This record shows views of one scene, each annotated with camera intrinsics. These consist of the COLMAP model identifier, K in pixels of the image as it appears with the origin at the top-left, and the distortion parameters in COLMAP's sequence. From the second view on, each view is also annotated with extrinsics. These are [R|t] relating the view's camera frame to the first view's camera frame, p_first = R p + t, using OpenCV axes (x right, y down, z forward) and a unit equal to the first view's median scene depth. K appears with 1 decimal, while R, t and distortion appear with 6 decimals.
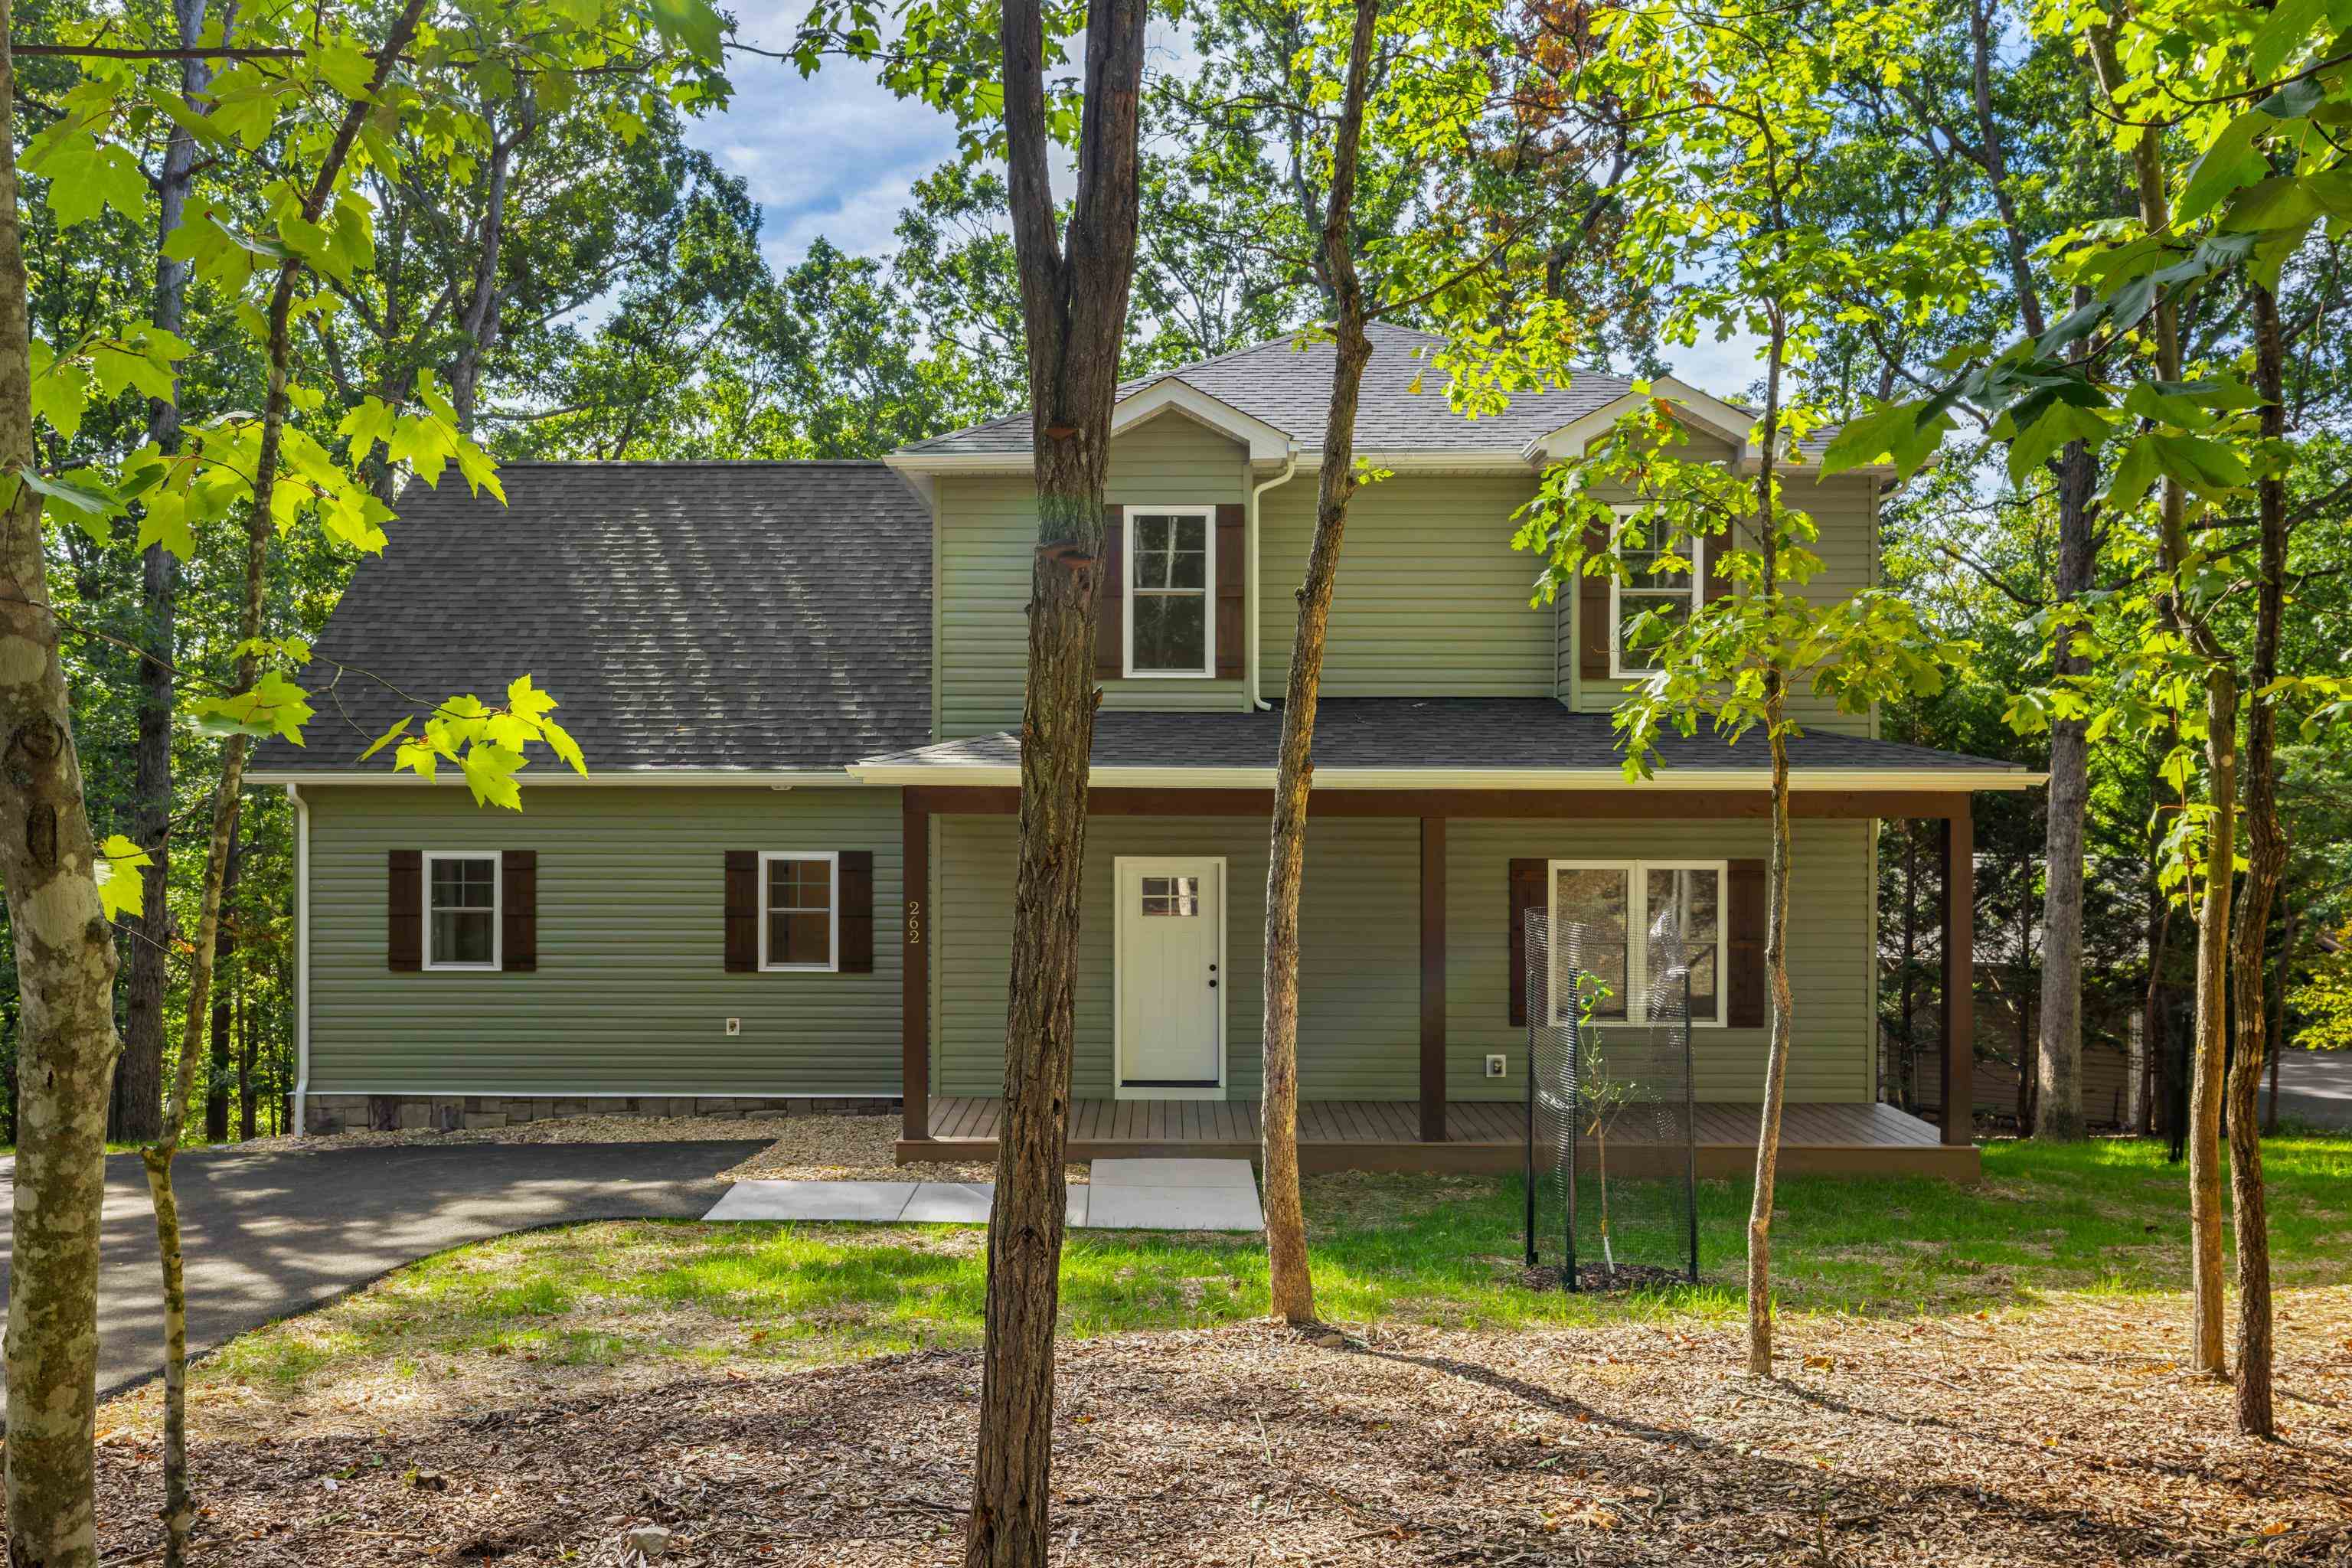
lens RADIAL K [[1979.4, 0, 1087.2], [0, 1979.4, 789.5], [0, 0, 1]] dist [-0.005328, -0.007725]
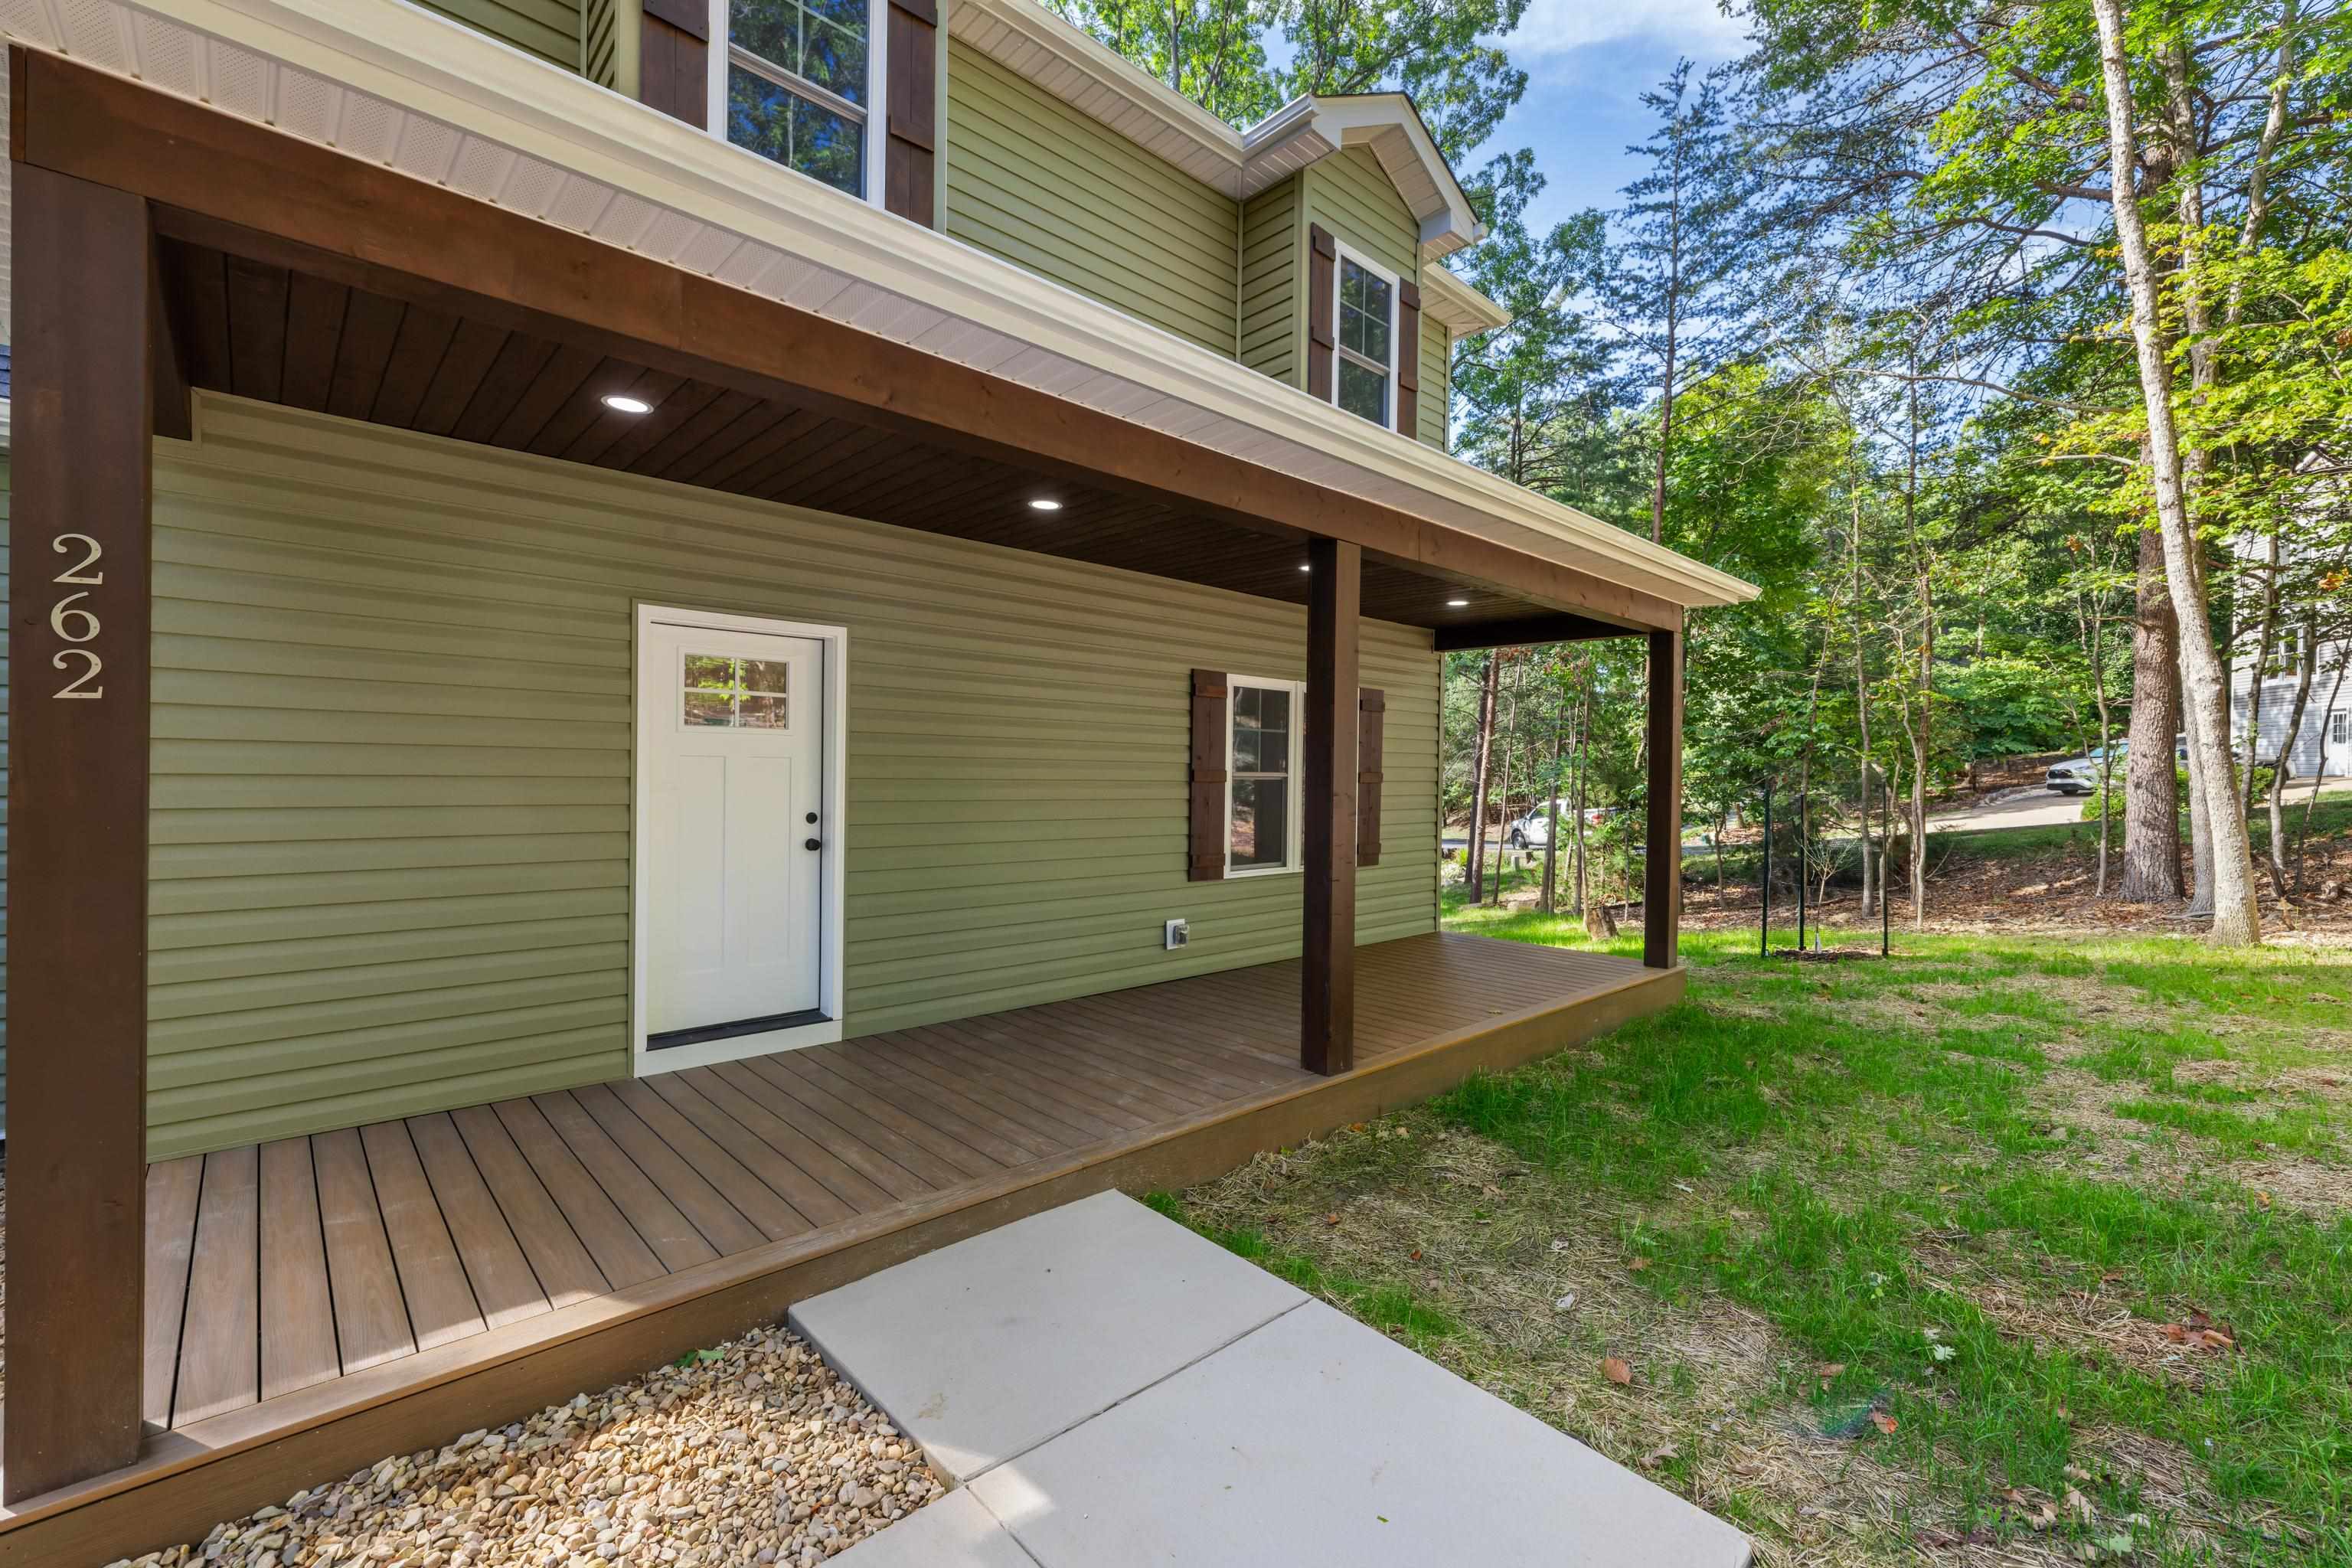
lens RADIAL K [[995.8, 0, 1176.7], [0, 995.8, 776.4], [0, 0, 1]] dist [0.002134, 0.000360]
pose [[0.708399, 0.005169, 0.705793, -0.069532], [-0.015840, 0.999838, 0.008576, 0.074202], [-0.705634, -0.017255, 0.708366, 0.721958]]
